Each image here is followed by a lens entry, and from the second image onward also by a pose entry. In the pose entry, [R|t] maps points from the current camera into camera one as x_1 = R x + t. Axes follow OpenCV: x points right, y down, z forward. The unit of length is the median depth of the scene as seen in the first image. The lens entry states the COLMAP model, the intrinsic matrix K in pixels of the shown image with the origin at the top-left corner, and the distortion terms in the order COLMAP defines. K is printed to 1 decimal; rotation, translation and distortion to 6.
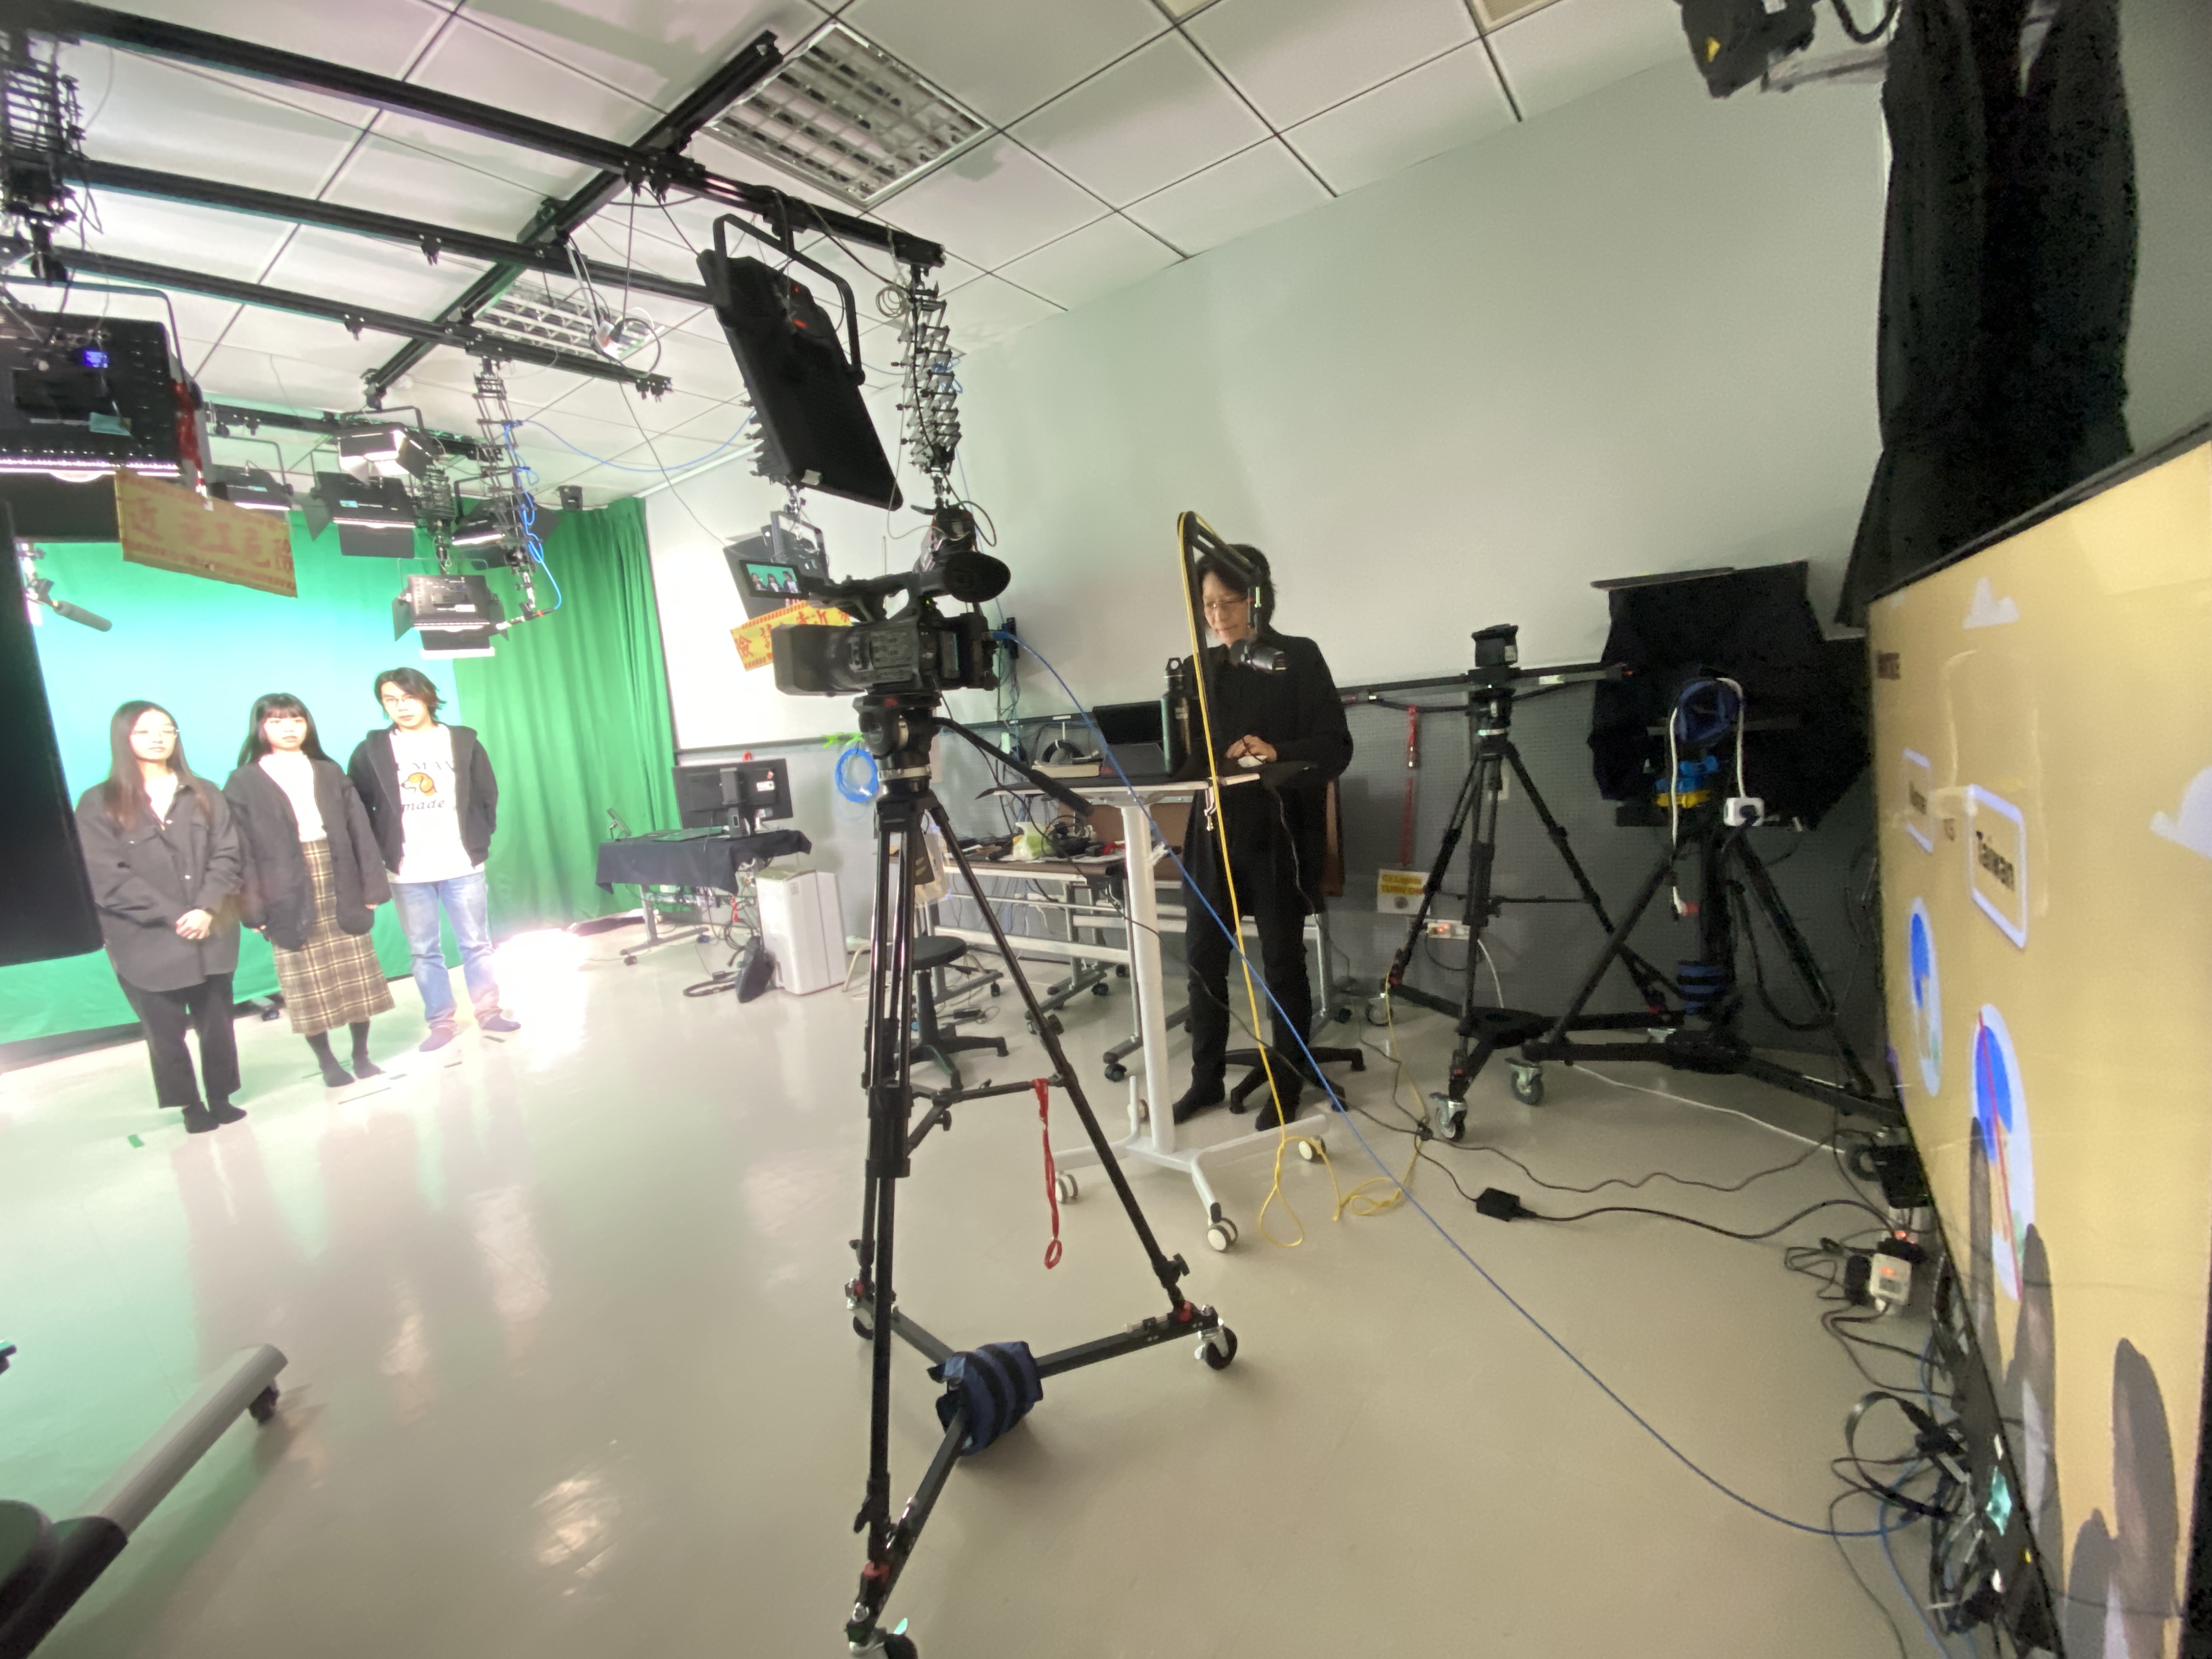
lens RADIAL K [[902.3, 0, 1105.4], [0, 902.3, 825.7], [0, 0, 1]] dist [0.017419, -0.019590]
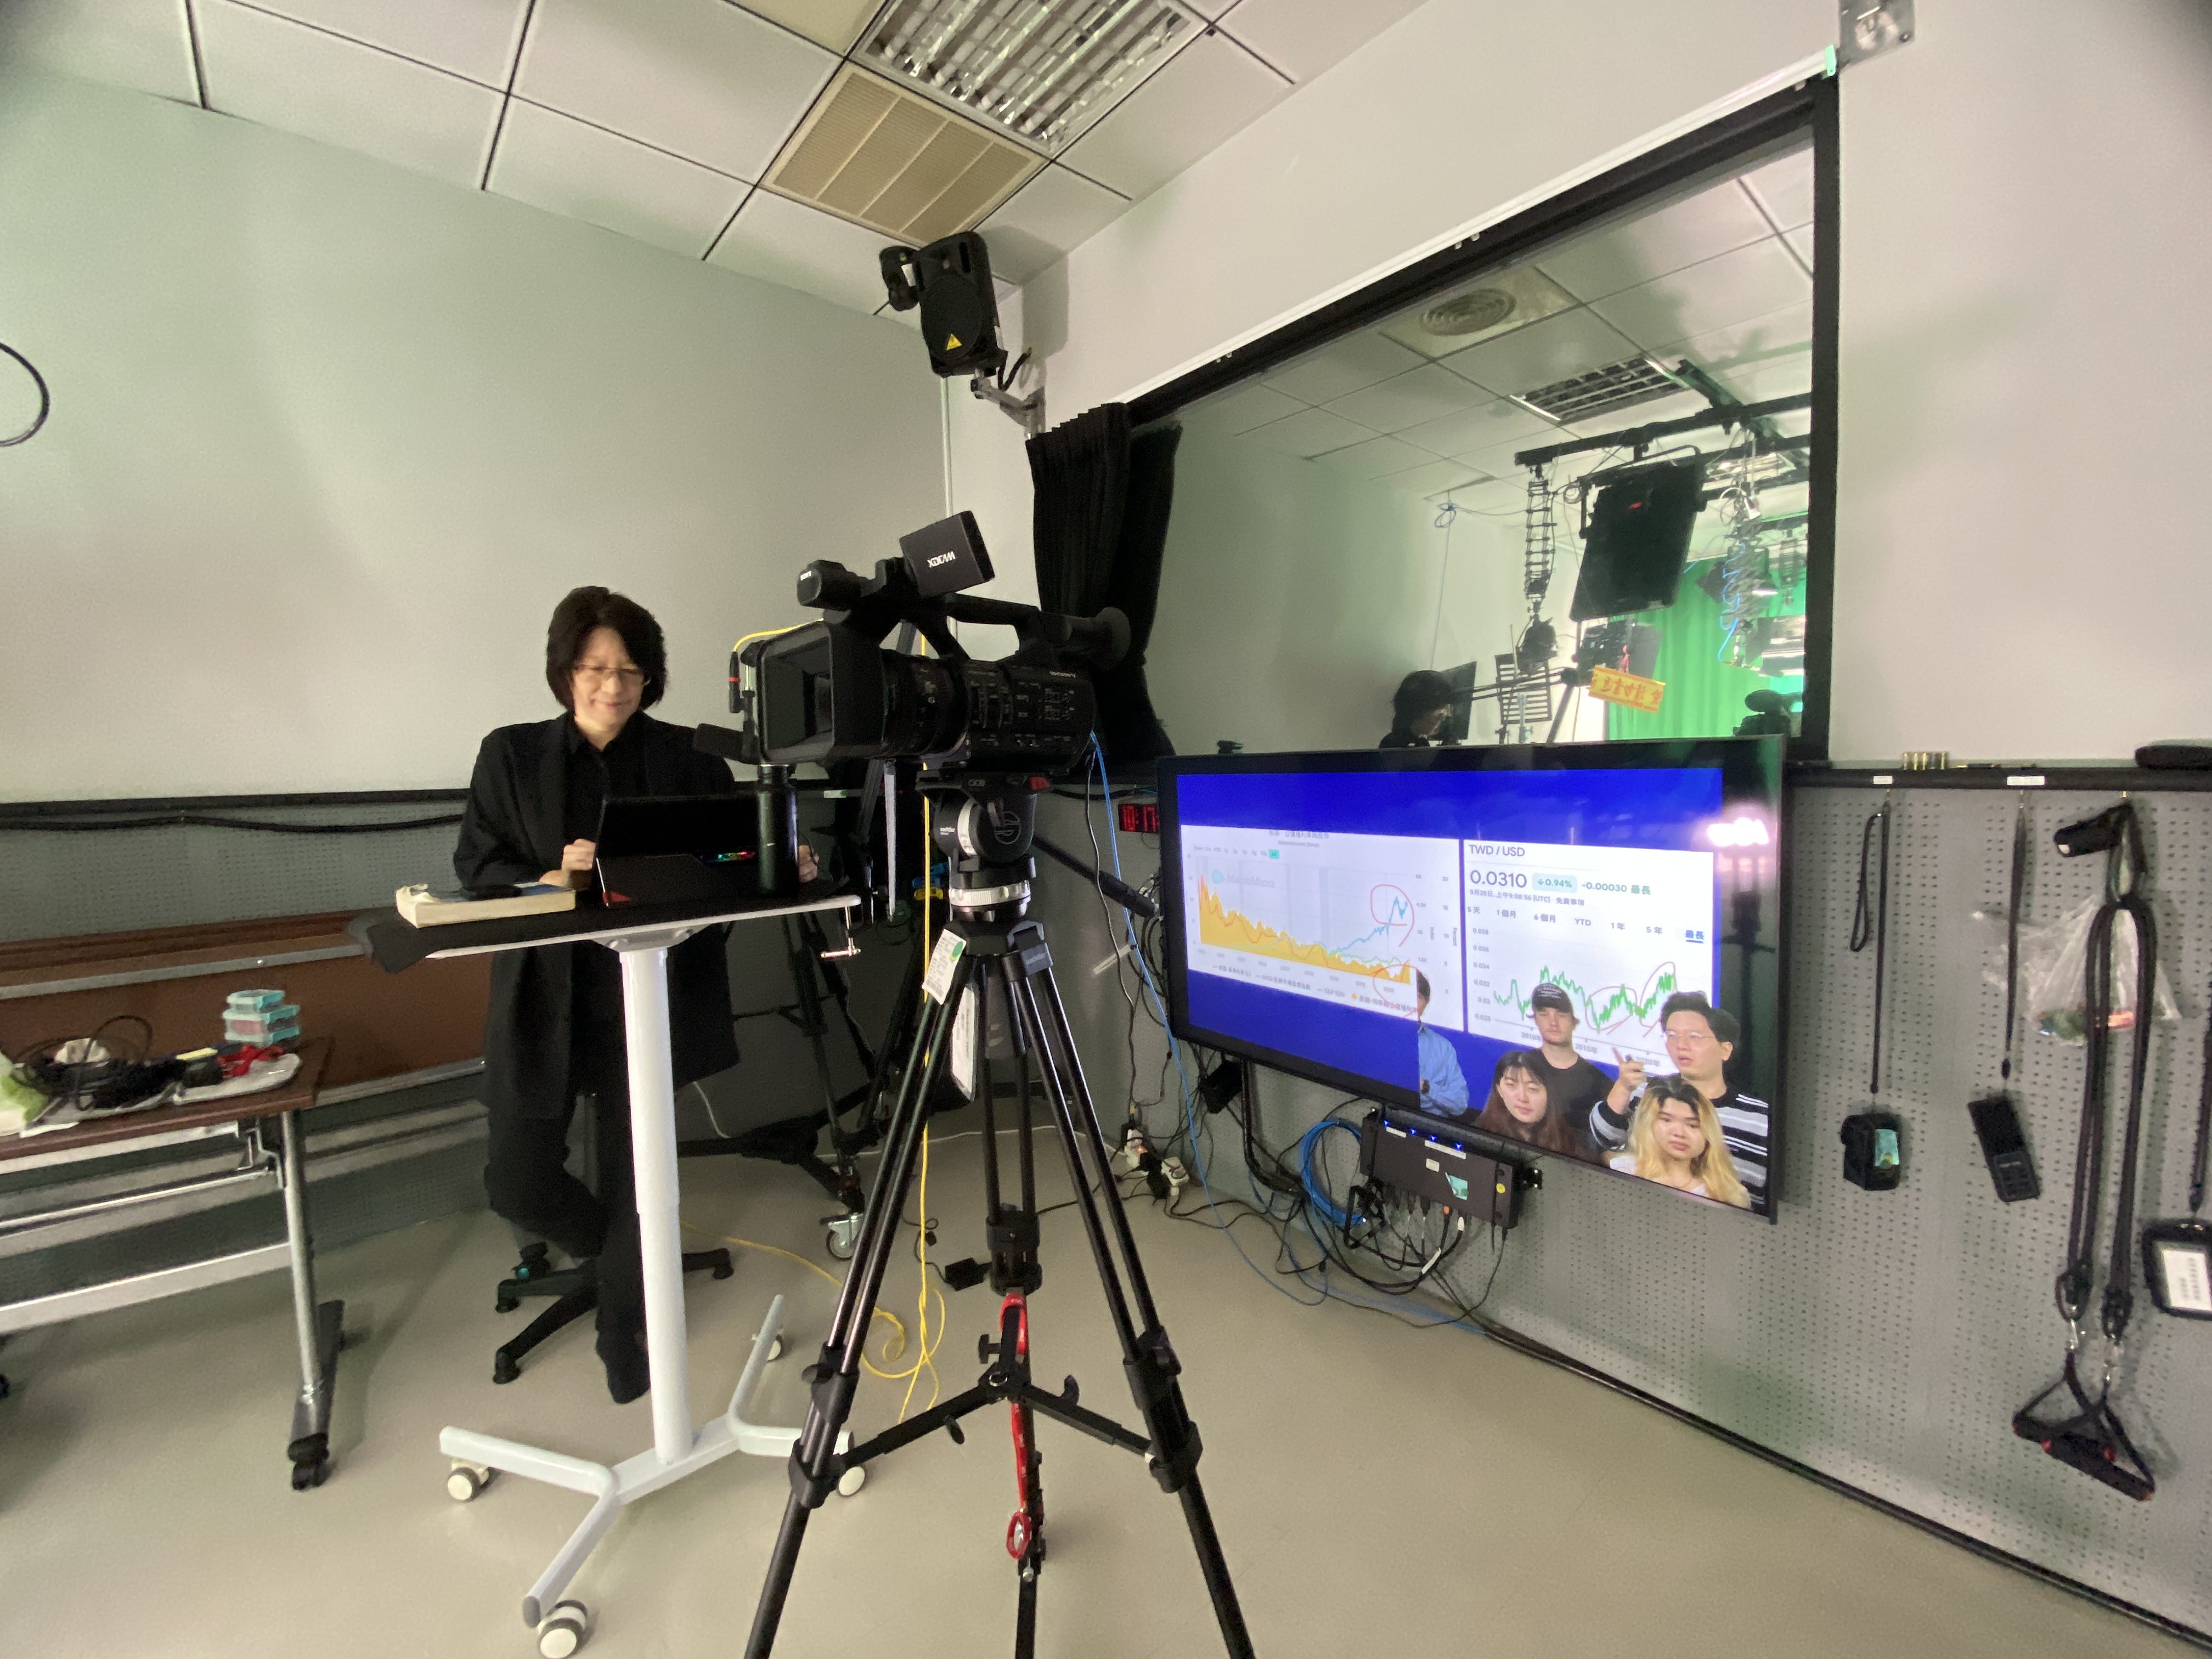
lens RADIAL K [[907.6, 0, 1107.1], [0, 907.6, 824.9], [0, 0, 1]] dist [0.013594, -0.017436]
pose [[0.241109, 0.013774, 0.970400, -0.432332], [0.123006, 0.991402, -0.044635, -0.031534], [-0.962671, 0.130127, 0.237341, 0.383720]]
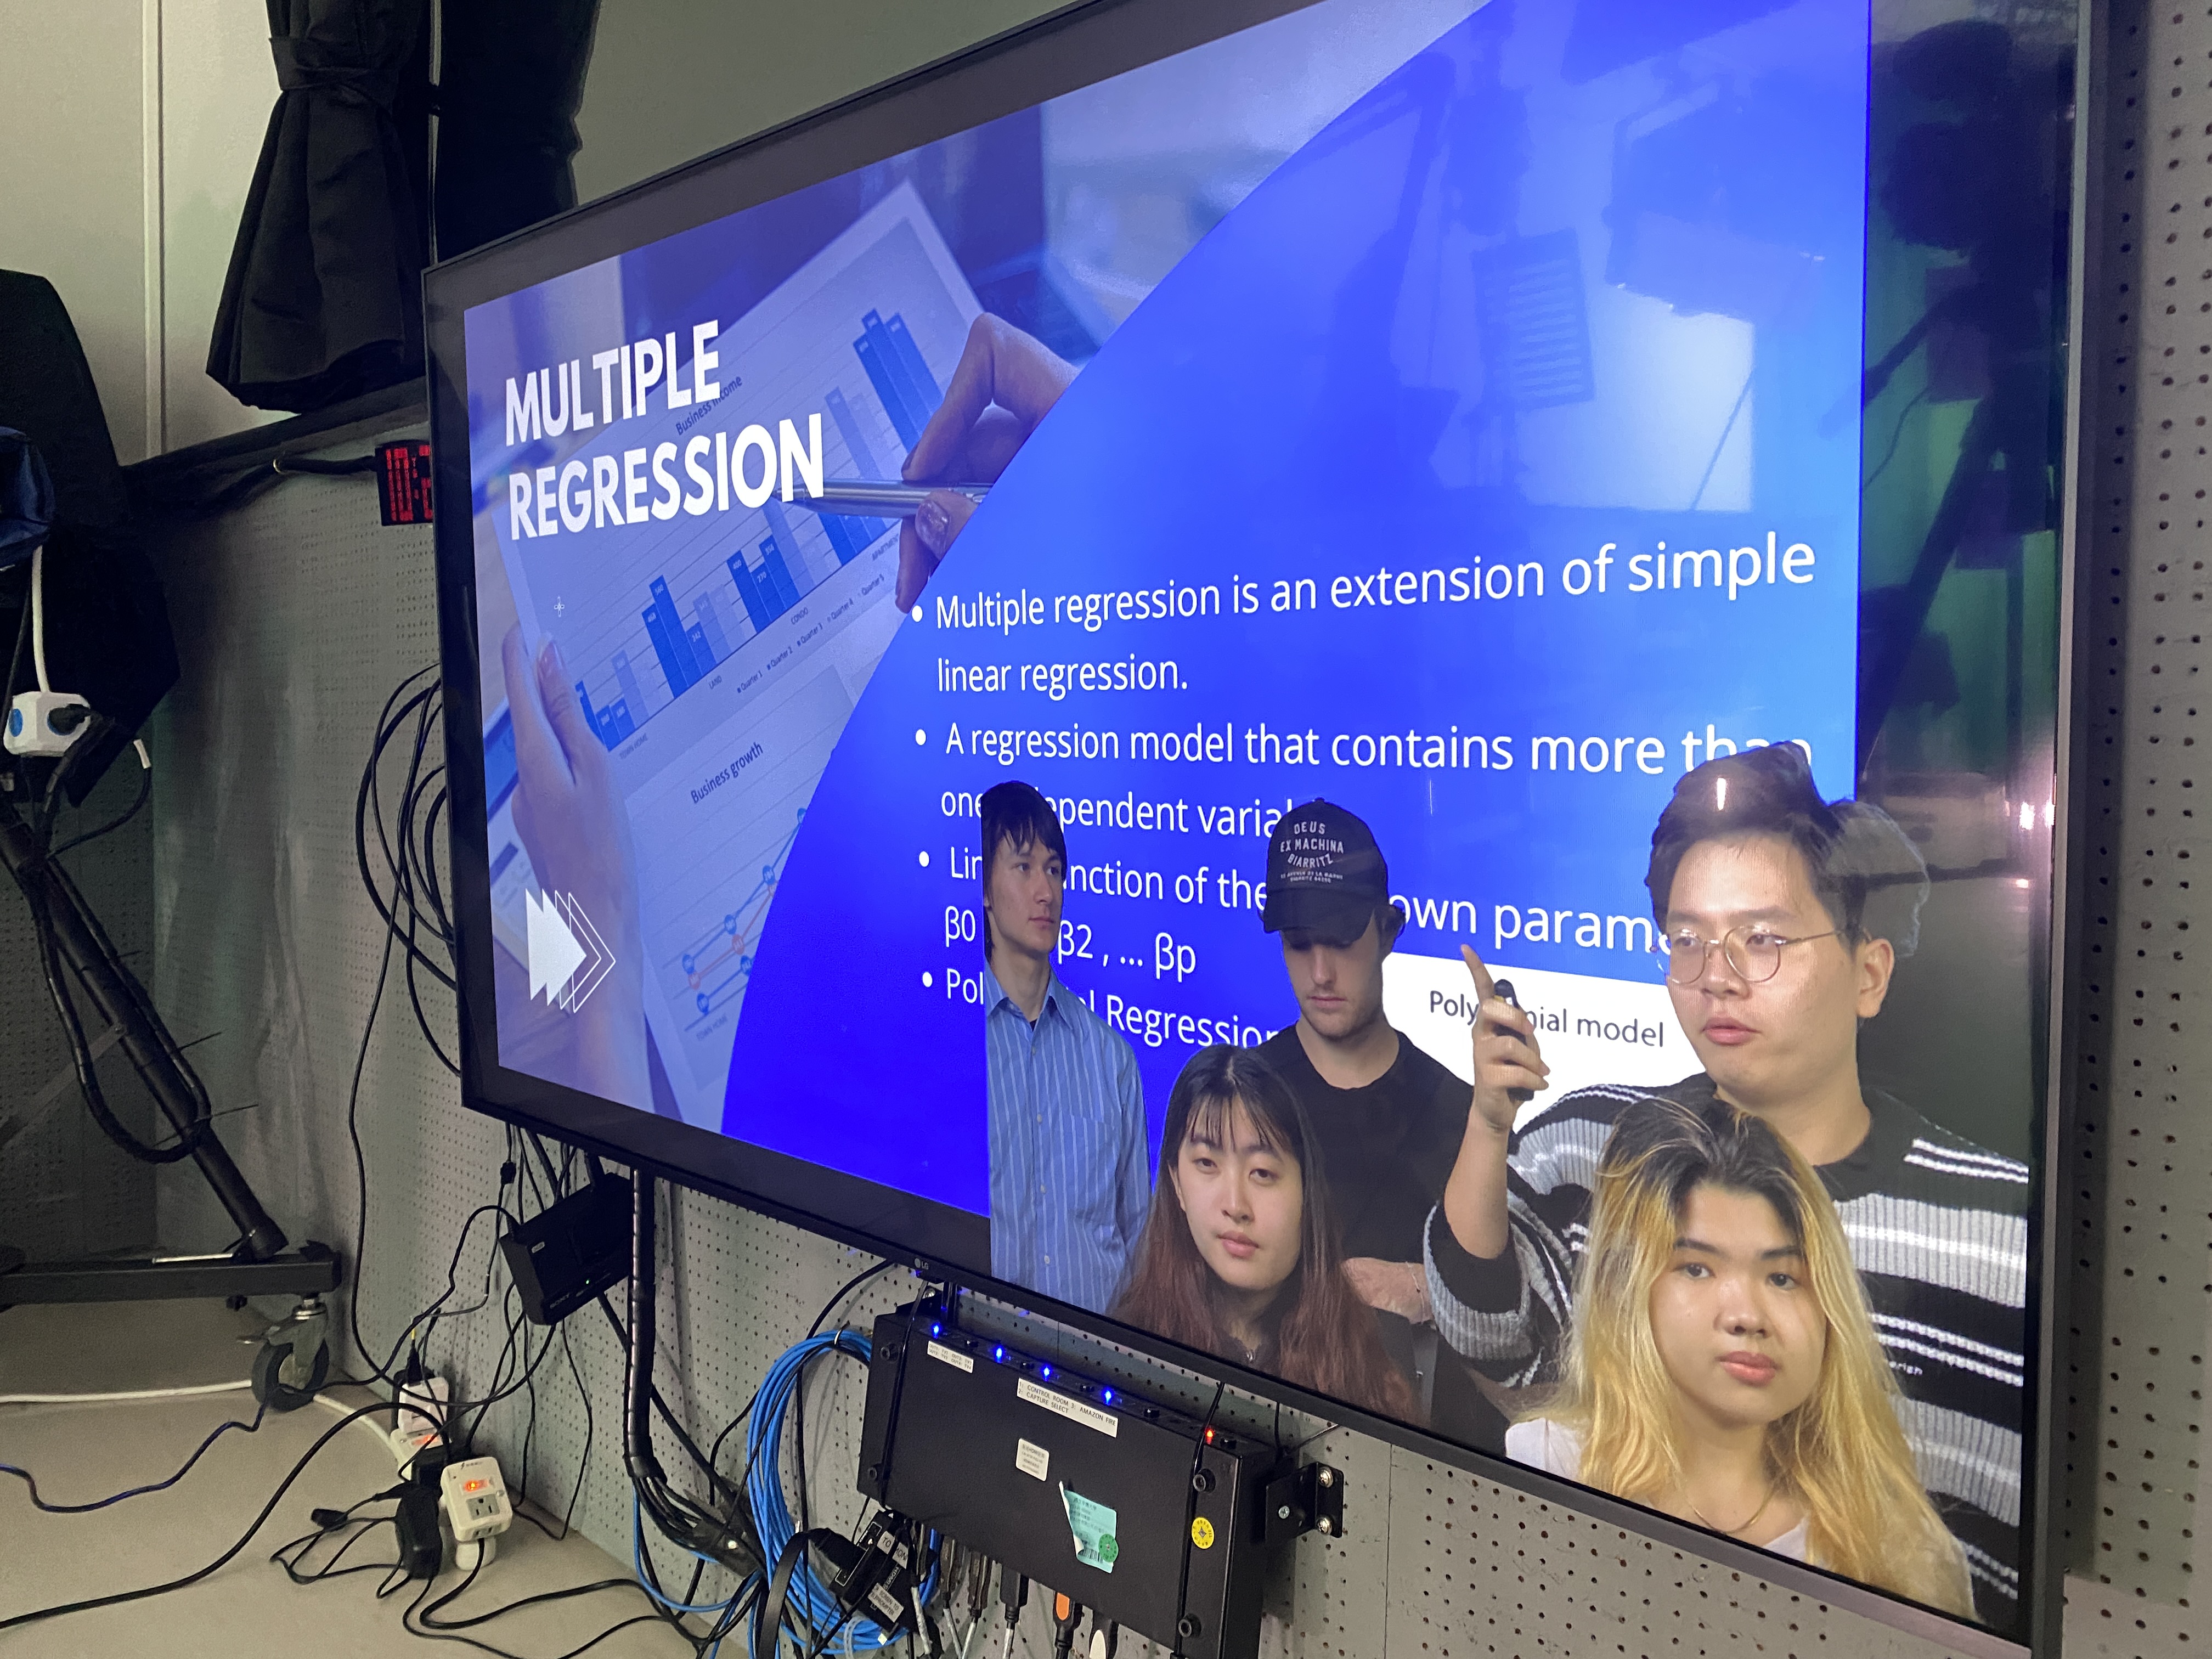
lens RADIAL K [[1697.8, 0, 1109.7], [0, 1697.8, 818.9], [0, 0, 1]] dist [0.003860, -0.000341]
pose [[0.152052, 0.047888, 0.987212, -0.075041], [0.092922, 0.993709, -0.062515, 0.109803], [-0.983995, 0.101239, 0.146646, 0.244802]]
